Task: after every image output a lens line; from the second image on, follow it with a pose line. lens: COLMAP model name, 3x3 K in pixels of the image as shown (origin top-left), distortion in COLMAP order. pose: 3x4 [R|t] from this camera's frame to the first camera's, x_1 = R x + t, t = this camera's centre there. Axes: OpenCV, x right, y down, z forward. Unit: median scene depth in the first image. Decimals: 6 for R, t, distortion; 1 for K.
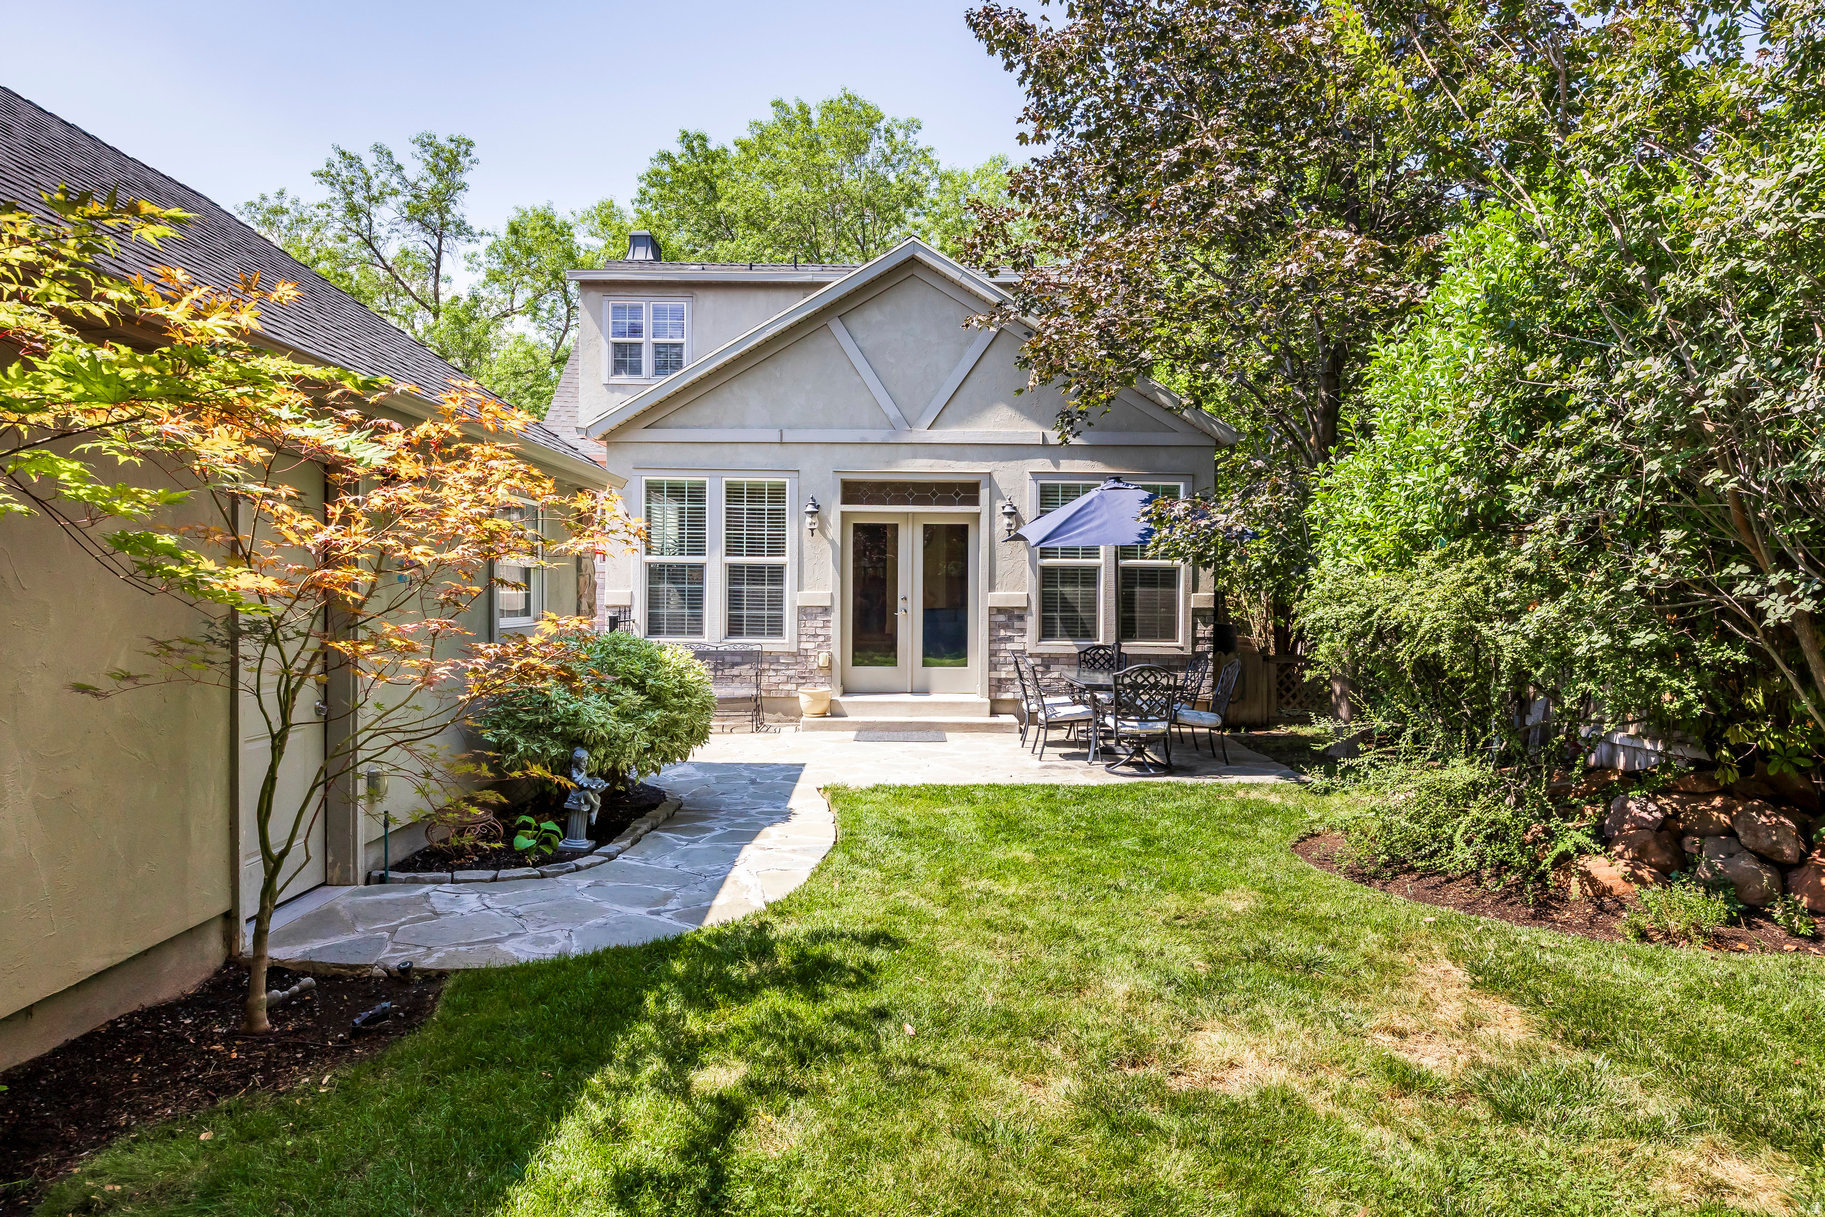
lens RADIAL K [[1148.4, 0, 908.2], [0, 1148.4, 602.1], [0, 0, 1]] dist [-0.006446, -0.003694]
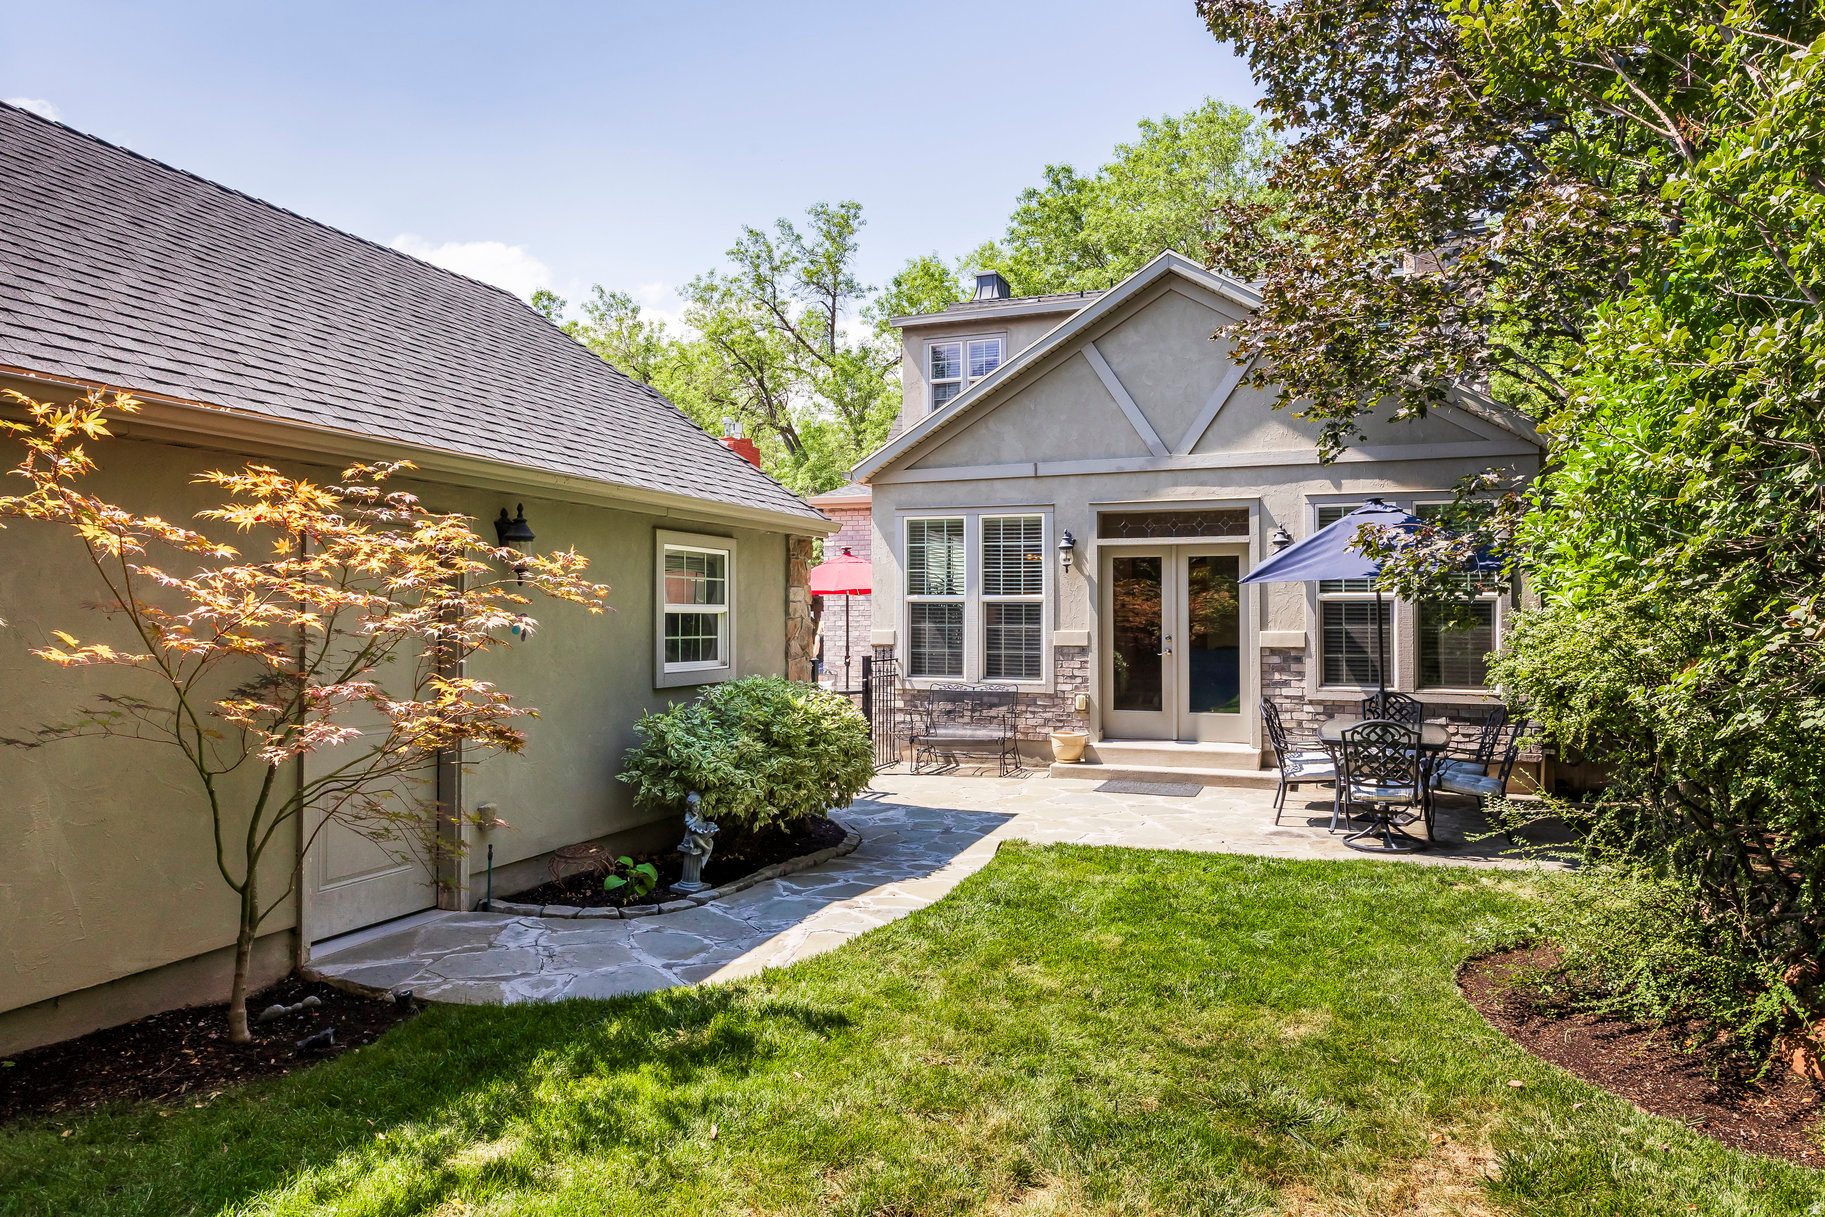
lens RADIAL K [[1161.2, 0, 911.3], [0, 1161.2, 593.0], [0, 0, 1]] dist [-0.007882, -0.001819]
pose [[0.927771, -0.014743, -0.372859, 0.155943], [0.002727, 0.999460, -0.032734, -0.009263], [0.373140, 0.029353, 0.927310, 0.056446]]
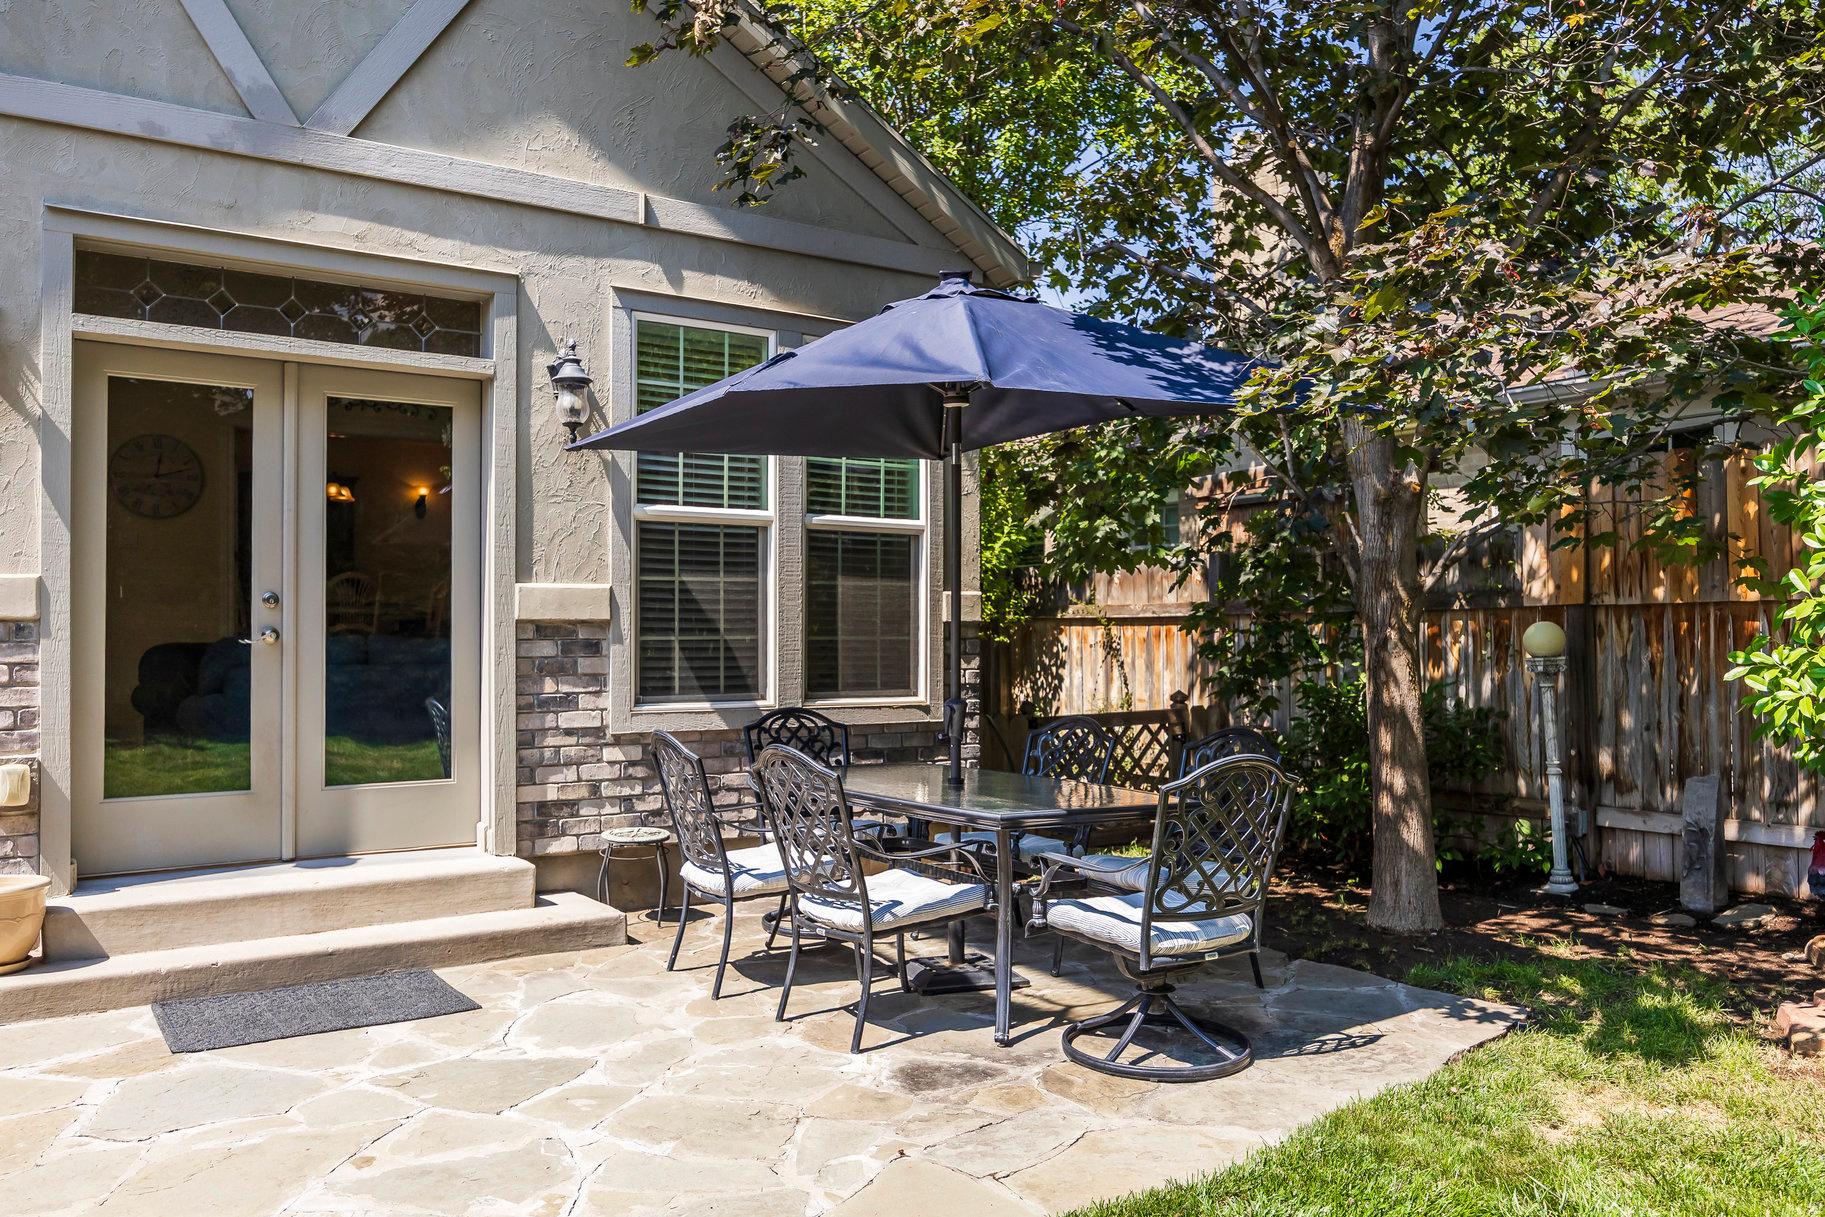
lens RADIAL K [[1416.4, 0, 907.1], [0, 1416.4, 605.5], [0, 0, 1]] dist [-0.007086, 0.007506]
pose [[0.813072, 0.005491, 0.582137, -0.100944], [0.012470, 0.999562, -0.026844, 0.013633], [-0.582029, 0.029085, 0.812648, 0.534925]]
